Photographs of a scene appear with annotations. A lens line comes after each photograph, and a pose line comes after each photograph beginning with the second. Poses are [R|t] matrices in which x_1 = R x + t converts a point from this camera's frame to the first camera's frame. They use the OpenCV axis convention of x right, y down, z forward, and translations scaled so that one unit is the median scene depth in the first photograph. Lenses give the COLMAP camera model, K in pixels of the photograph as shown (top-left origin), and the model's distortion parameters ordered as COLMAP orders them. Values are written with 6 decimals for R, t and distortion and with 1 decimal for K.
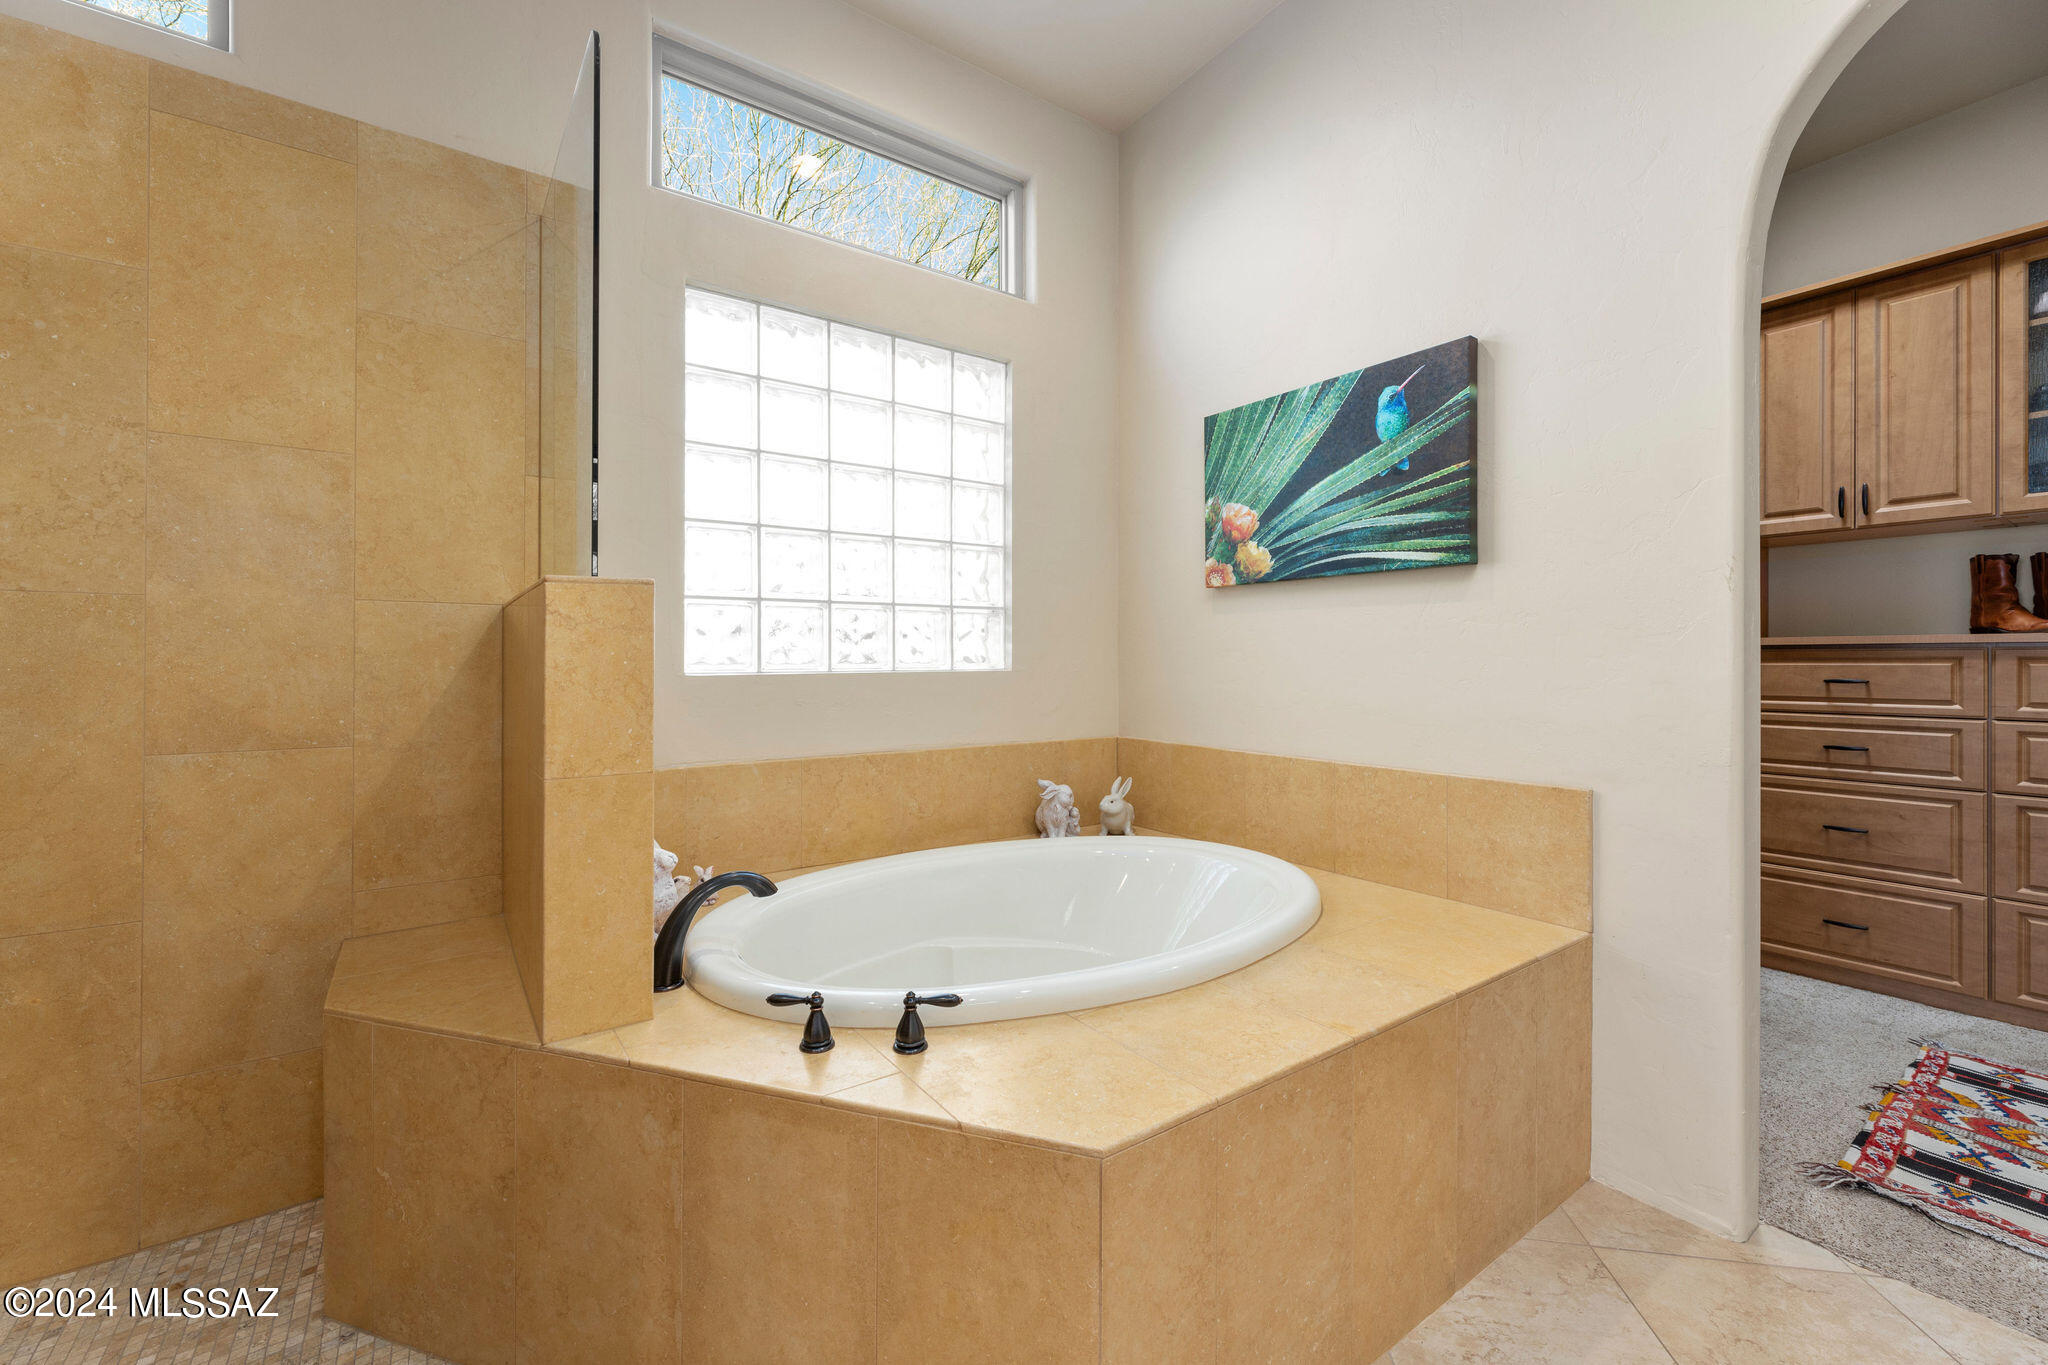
lens RADIAL K [[826.5, 0, 1024.9], [0, 826.5, 663.8], [0, 0, 1]] dist [0.002509, -0.000568]
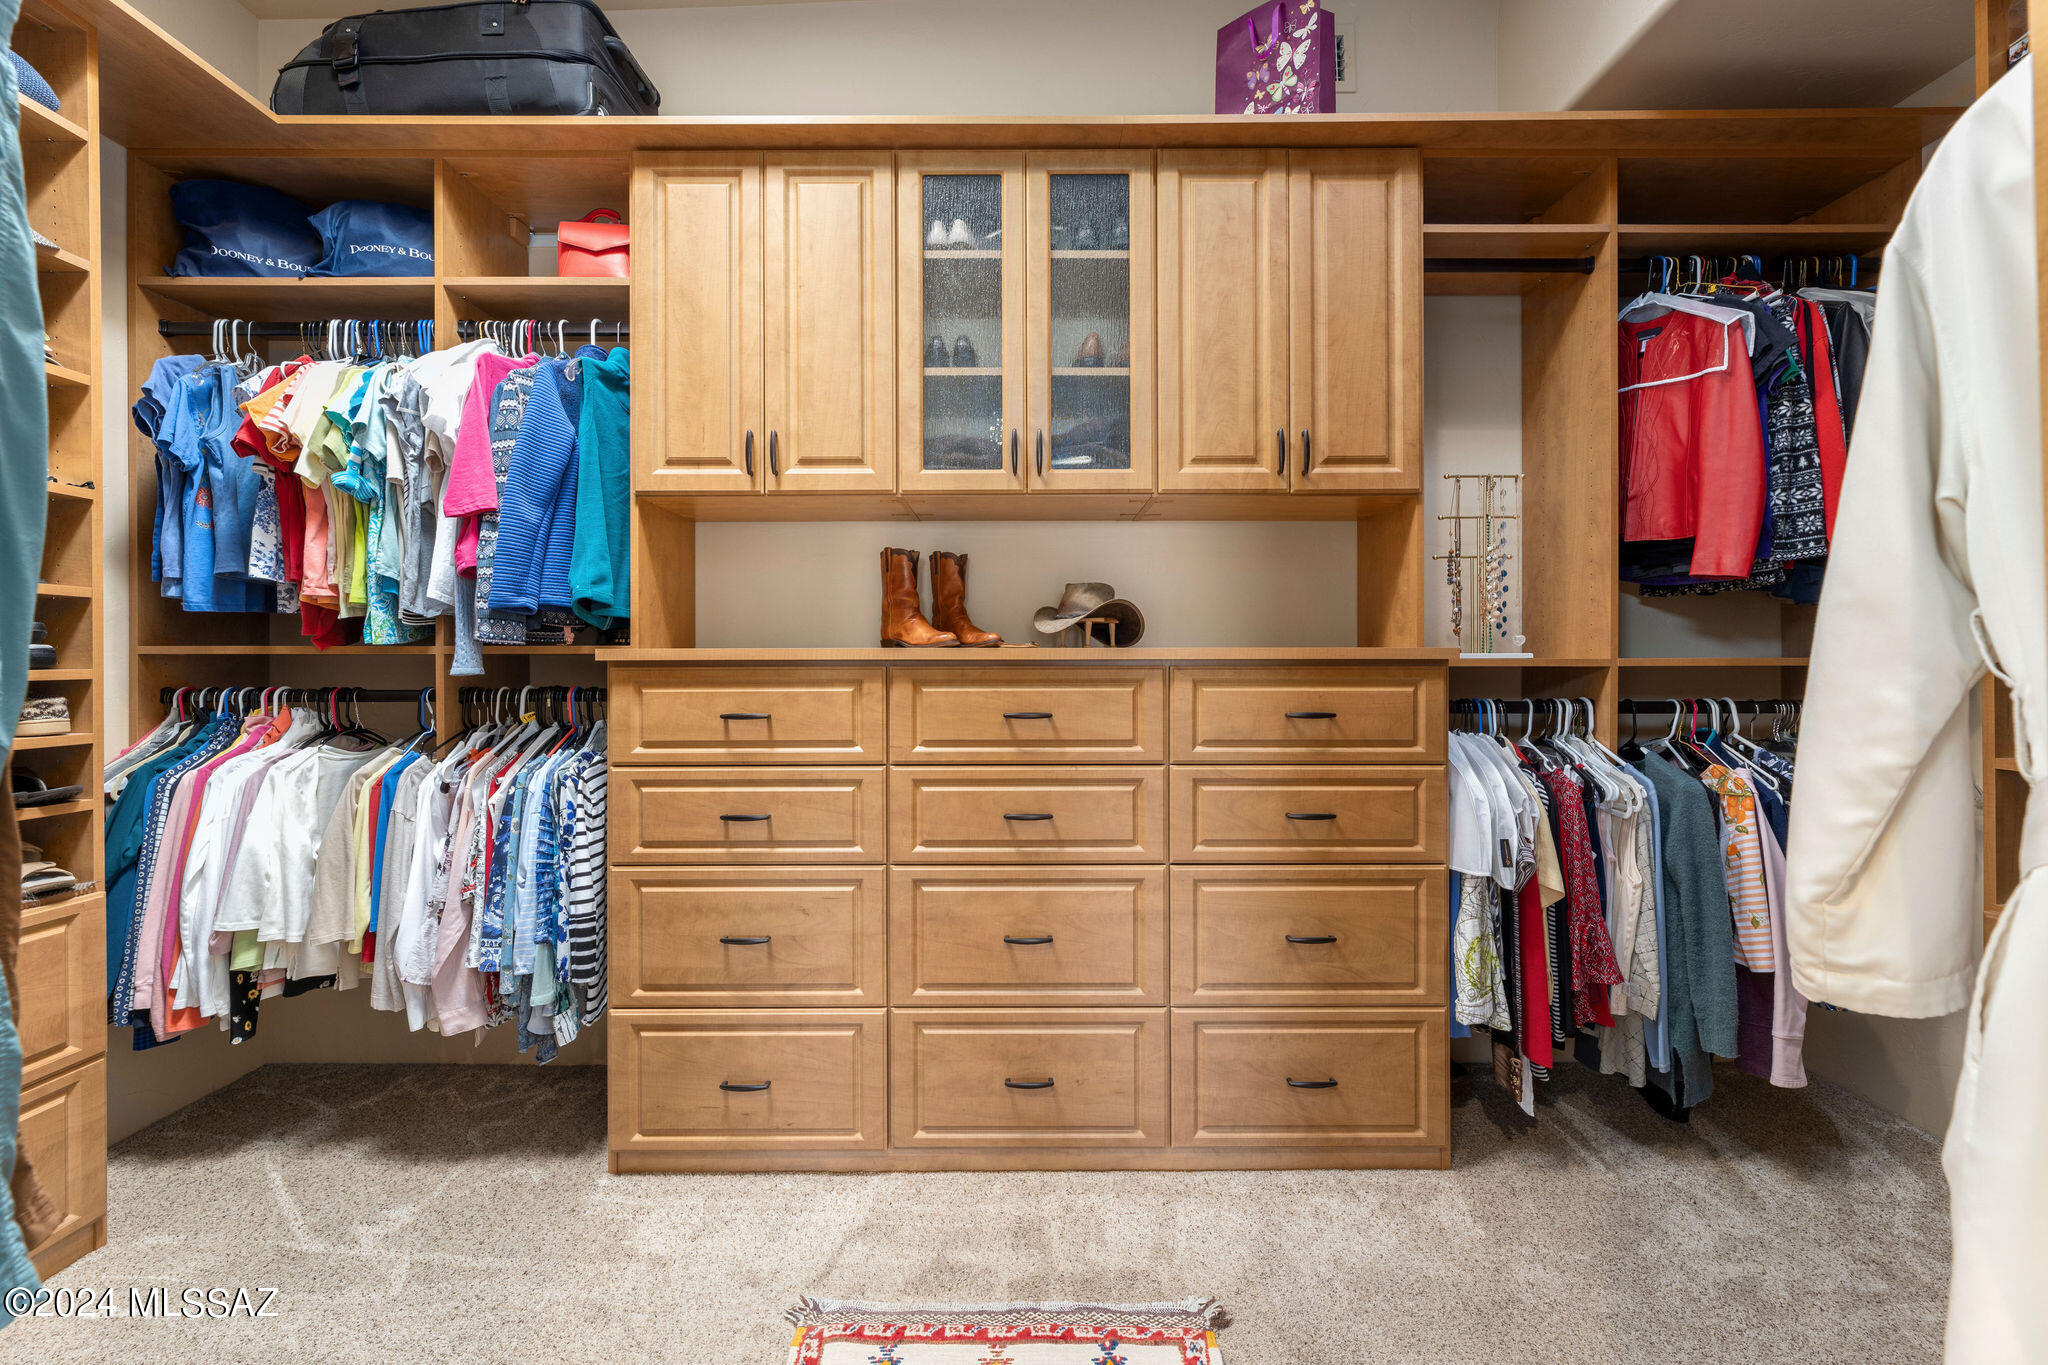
lens RADIAL K [[826.5, 0, 1010.3], [0, 826.5, 664.9], [0, 0, 1]] dist [0.002509, -0.000568]
pose [[0.599325, -0.002648, 0.800501, 0.627280], [0.004362, 0.999990, 0.000042, -0.020534], [-0.800494, 0.003467, 0.599331, 0.461385]]
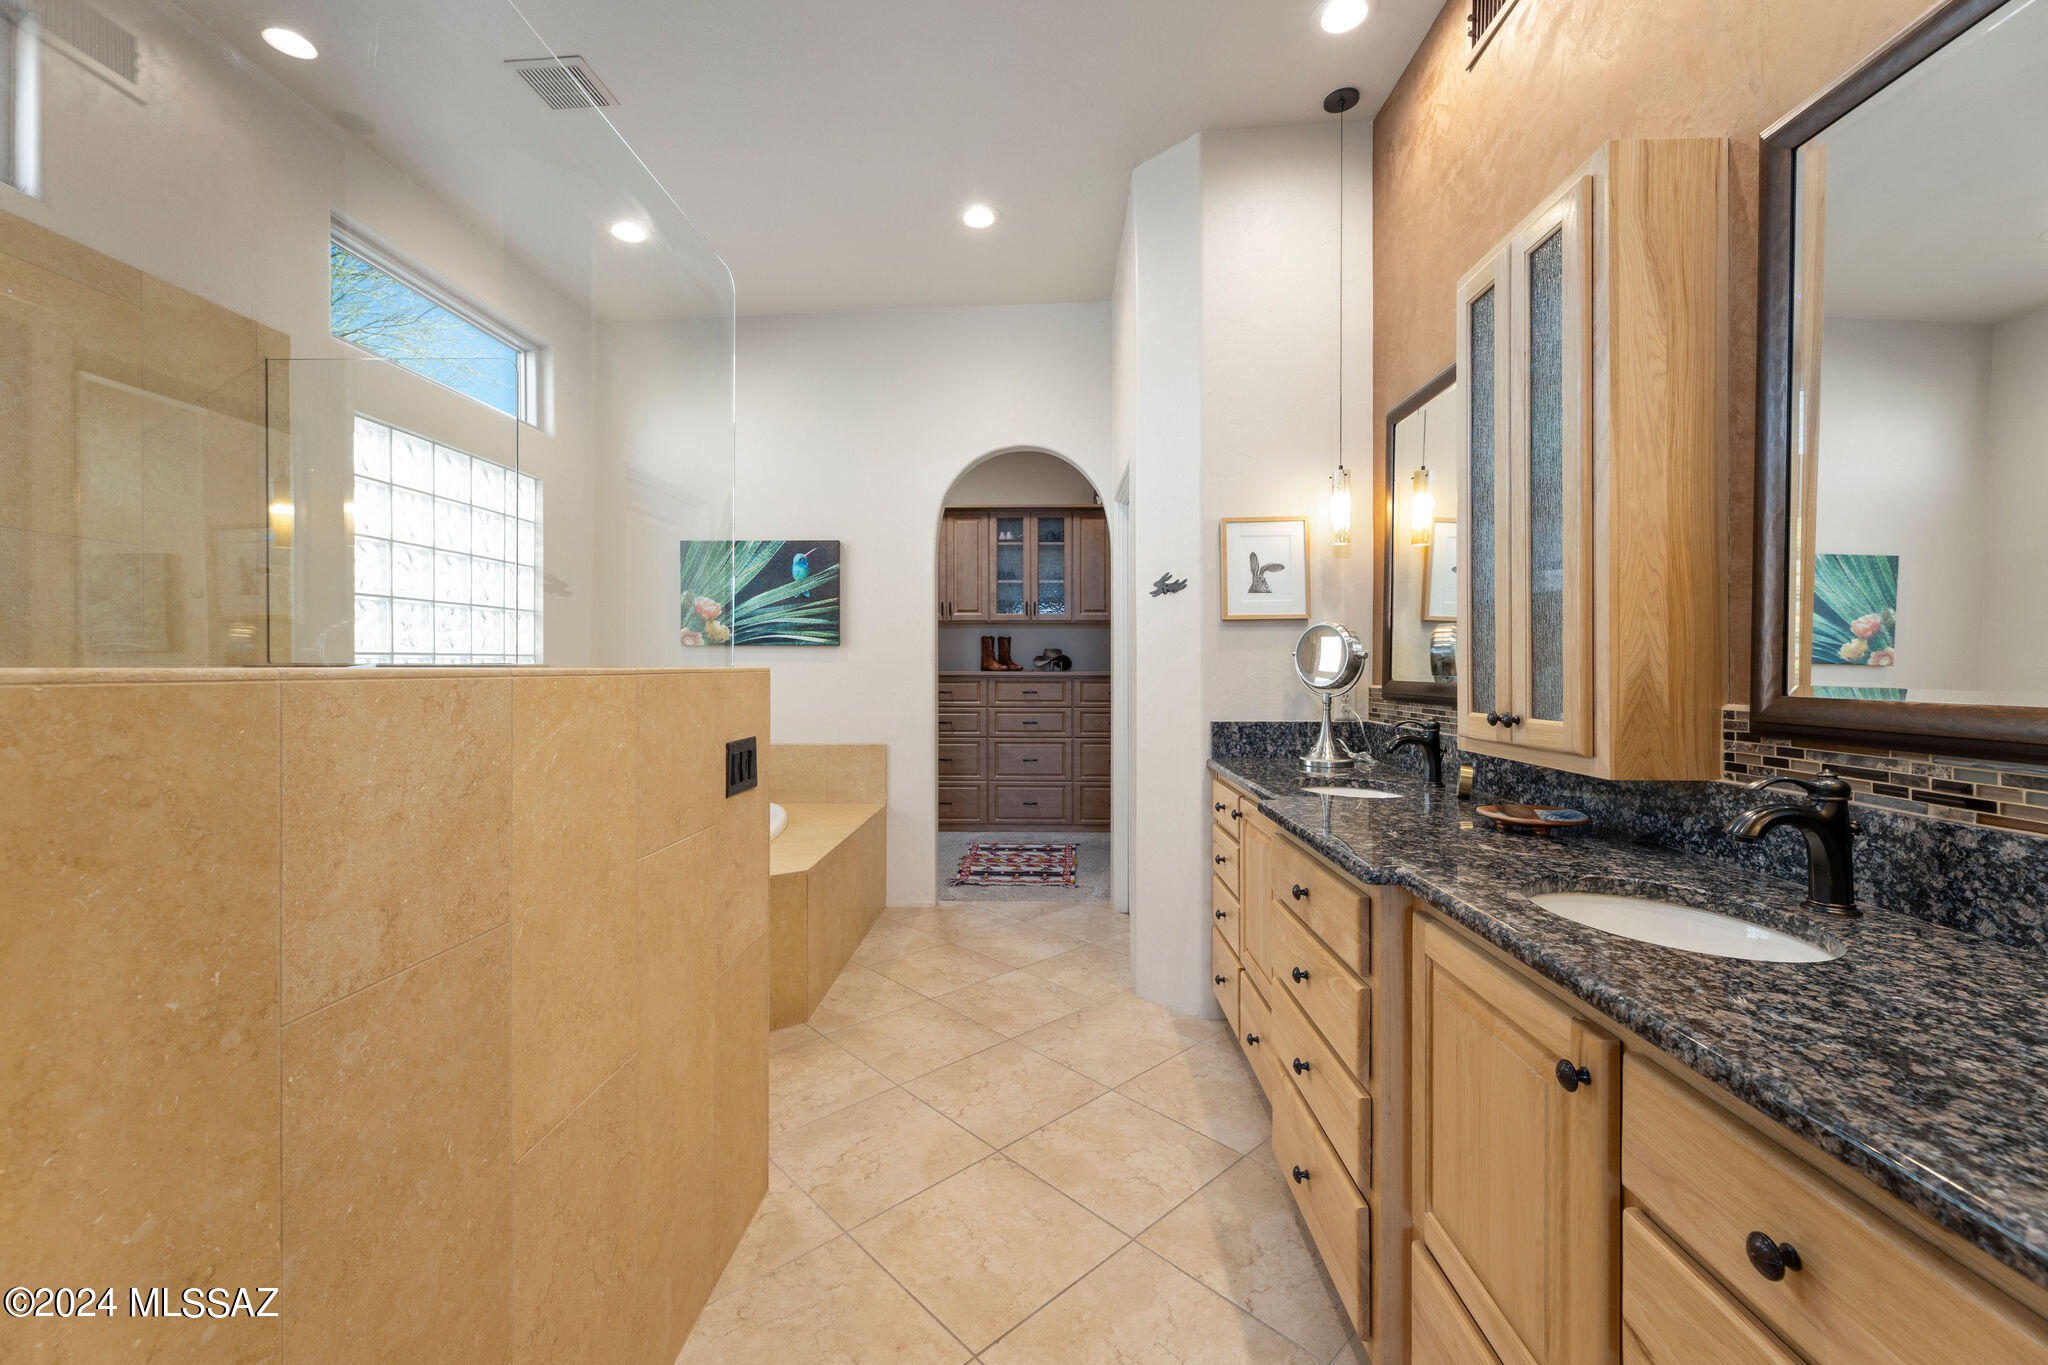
lens RADIAL K [[826.5, 0, 1005.1], [0, 826.5, 670.7], [0, 0, 1]] dist [0.002509, -0.000568]
pose [[0.620398, -0.004687, 0.784273, -0.666846], [0.000714, 0.999985, 0.005411, -0.050331], [-0.784287, -0.002797, 0.620392, -0.514254]]
